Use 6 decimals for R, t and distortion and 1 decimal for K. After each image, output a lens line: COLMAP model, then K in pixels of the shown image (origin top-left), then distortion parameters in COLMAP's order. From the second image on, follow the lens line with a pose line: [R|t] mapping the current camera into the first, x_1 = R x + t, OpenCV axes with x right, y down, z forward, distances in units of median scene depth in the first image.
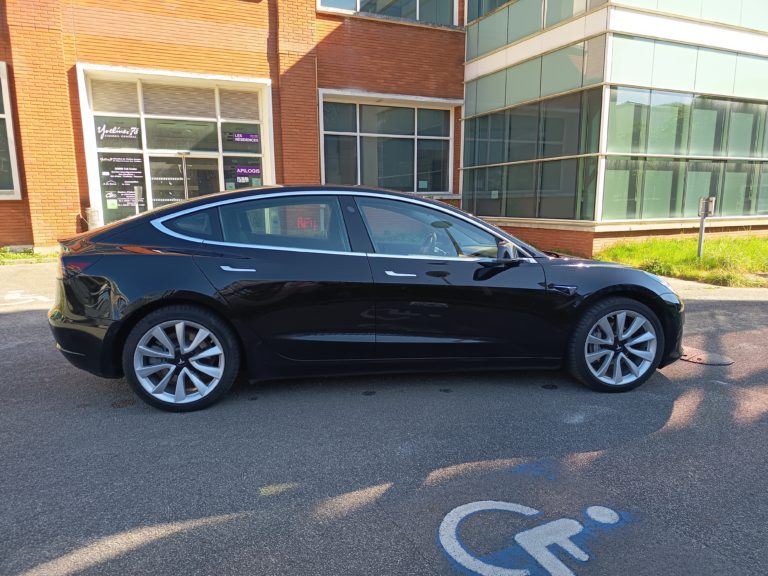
lens RADIAL K [[534.5, 0, 375.8], [0, 534.5, 293.2], [0, 0, 1]] dist [0.034684, -0.042025]
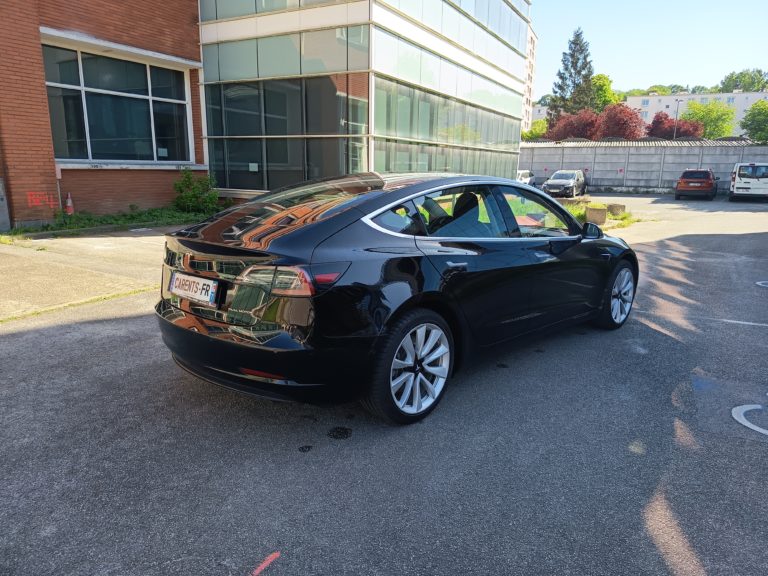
lens RADIAL K [[534.5, 0, 381.3], [0, 534.5, 289.4], [0, 0, 1]] dist [0.034684, -0.042025]
pose [[0.792325, -0.118808, 0.598420, -0.243065], [0.087433, 0.992843, 0.081351, -0.022719], [-0.603802, -0.012135, 0.797042, 0.077392]]
